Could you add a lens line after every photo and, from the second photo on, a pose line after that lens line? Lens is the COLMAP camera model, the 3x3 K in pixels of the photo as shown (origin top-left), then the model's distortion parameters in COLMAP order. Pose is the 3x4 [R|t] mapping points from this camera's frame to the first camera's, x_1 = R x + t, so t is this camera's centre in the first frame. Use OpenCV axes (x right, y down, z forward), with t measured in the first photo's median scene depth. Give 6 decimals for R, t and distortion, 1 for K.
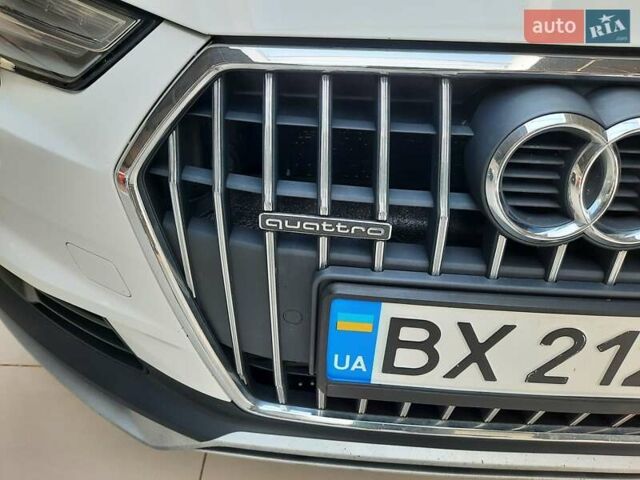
lens RADIAL K [[466.8, 0, 320.0], [0, 466.8, 240.0], [0, 0, 1]] dist [0.012352, 0.000160]
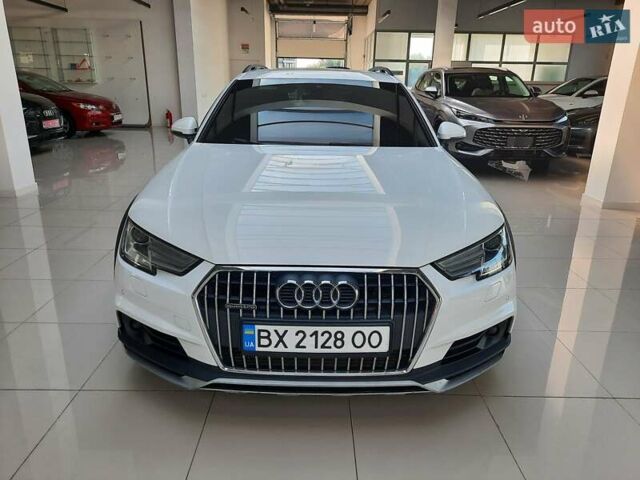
lens RADIAL K [[466.8, 0, 320.0], [0, 466.8, 240.0], [0, 0, 1]] dist [0.012352, 0.000160]
pose [[0.999666, -0.024221, 0.009011, 0.665090], [0.025812, 0.952969, -0.301968, 0.656715], [-0.001273, 0.302100, 0.953275, -3.057879]]
